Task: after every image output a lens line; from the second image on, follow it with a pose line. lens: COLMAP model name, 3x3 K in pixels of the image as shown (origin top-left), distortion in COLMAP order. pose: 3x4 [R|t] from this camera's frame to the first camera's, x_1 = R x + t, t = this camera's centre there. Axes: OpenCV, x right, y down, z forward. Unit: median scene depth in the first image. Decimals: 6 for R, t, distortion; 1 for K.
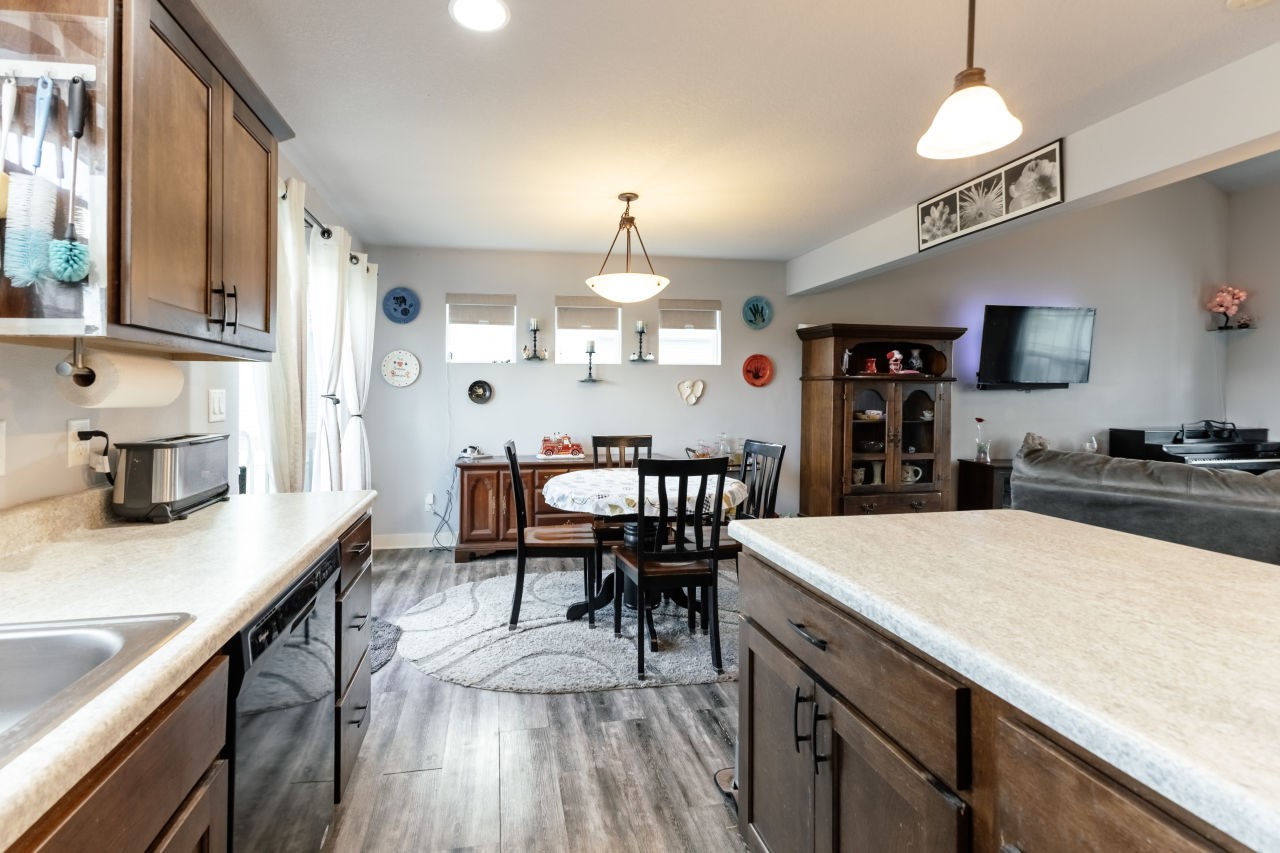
lens RADIAL K [[562.5, 0, 638.5], [0, 562.5, 395.2], [0, 0, 1]] dist [0.000677, -0.000018]
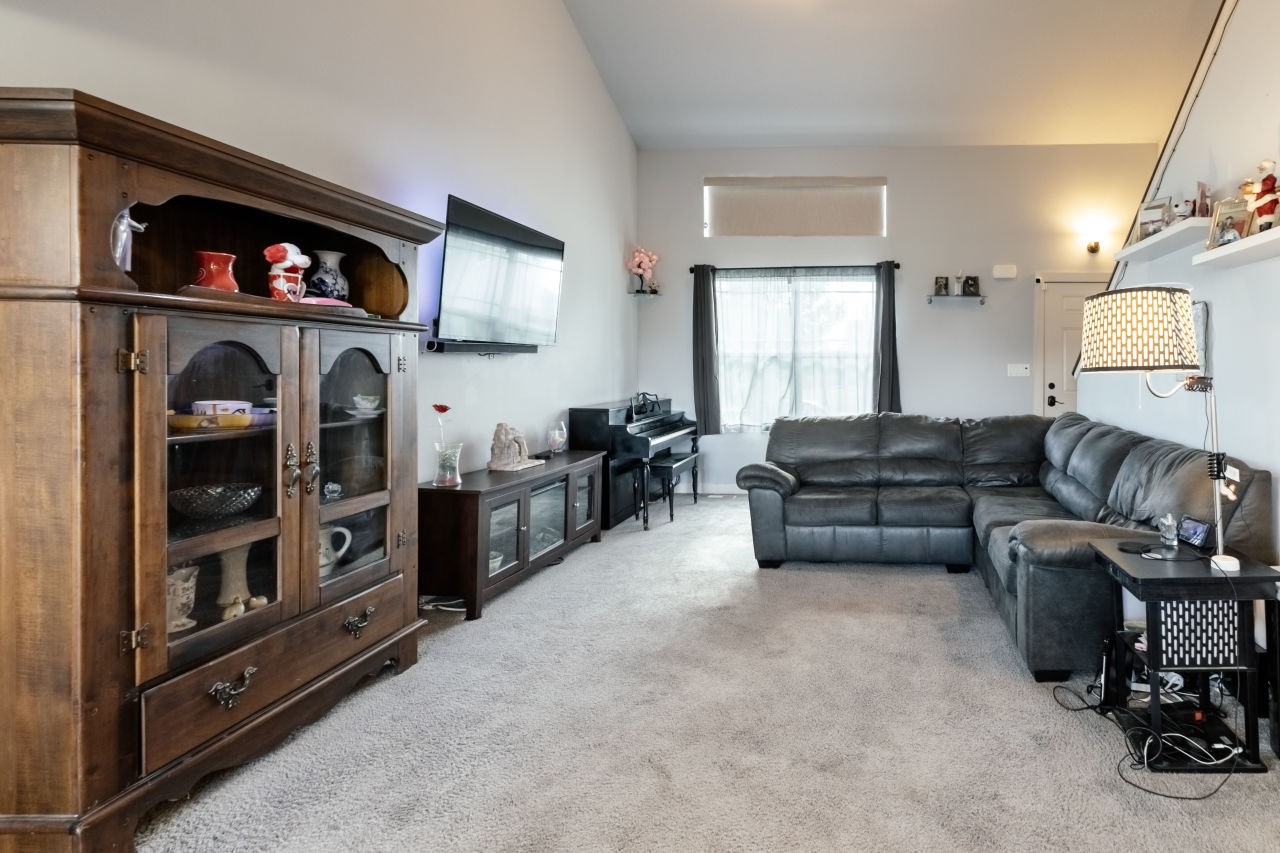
lens RADIAL K [[537.4, 0, 640.8], [0, 537.4, 381.8], [0, 0, 1]] dist [0.000896, 0.000008]
pose [[0.269651, -0.023149, 0.962680, 0.167504], [-0.002938, 0.999687, 0.024862, 0.005892], [-0.962954, -0.009533, 0.269499, 0.676419]]
